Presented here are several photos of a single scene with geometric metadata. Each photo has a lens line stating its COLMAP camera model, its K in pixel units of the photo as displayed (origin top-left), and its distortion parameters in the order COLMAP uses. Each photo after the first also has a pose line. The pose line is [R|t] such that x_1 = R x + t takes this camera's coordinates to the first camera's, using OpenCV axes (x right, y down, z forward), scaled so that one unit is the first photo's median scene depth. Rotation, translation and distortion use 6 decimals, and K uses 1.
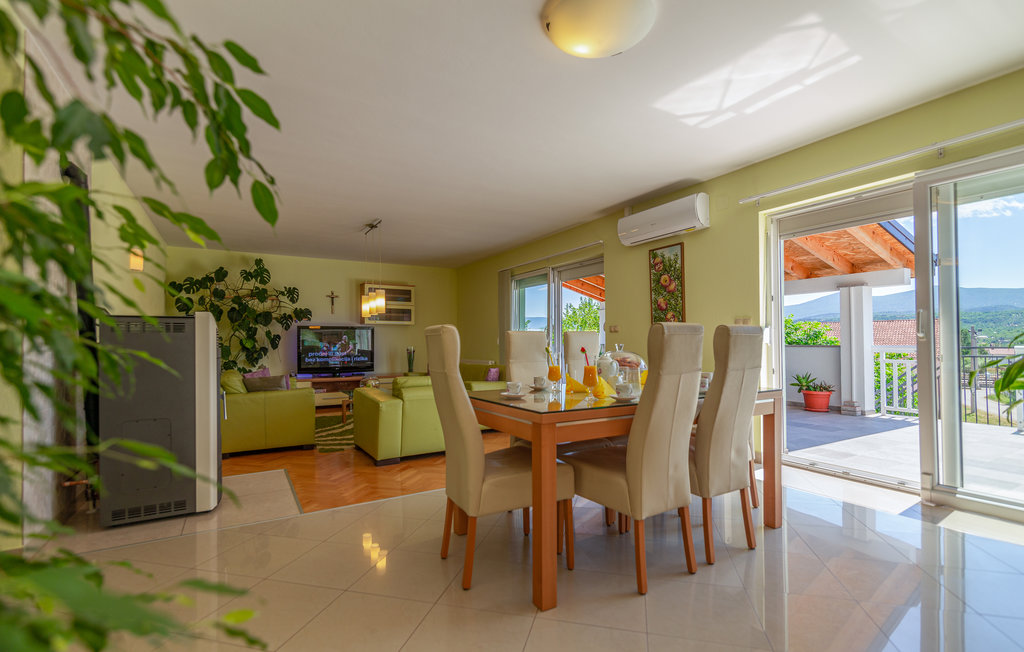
lens RADIAL K [[473.9, 0, 515.5], [0, 473.9, 316.0], [0, 0, 1]] dist [-0.026754, 0.000011]
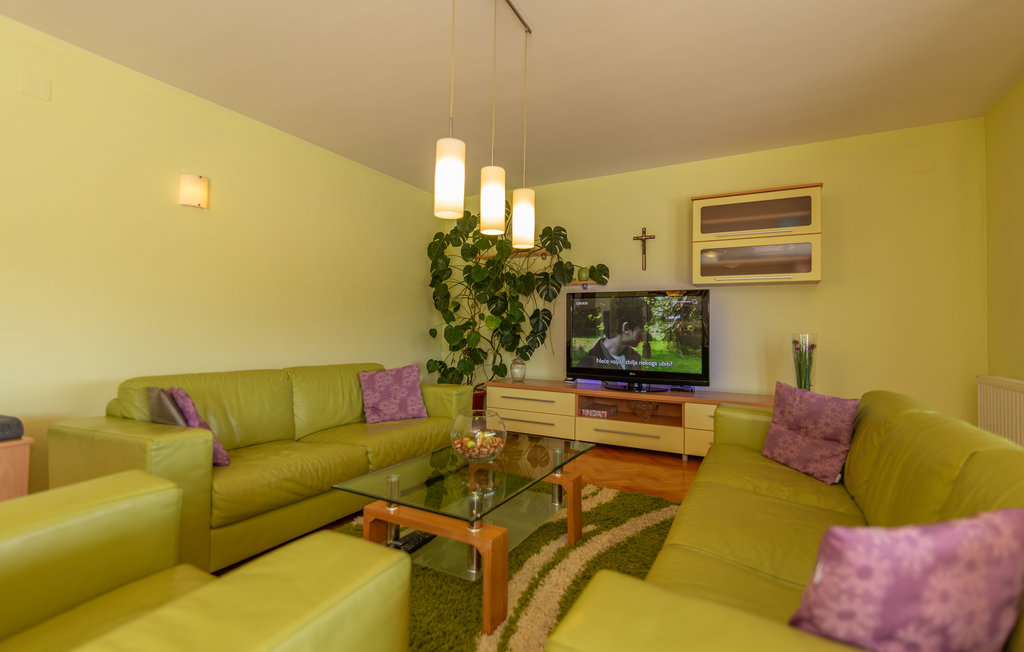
lens RADIAL K [[473.9, 0, 515.5], [0, 473.9, 316.0], [0, 0, 1]] dist [-0.026754, 0.000011]
pose [[0.505424, -0.013627, -0.862764, -0.001073], [0.038087, 0.999253, 0.006530, 0.039427], [0.862030, -0.036161, 0.505565, 0.616087]]
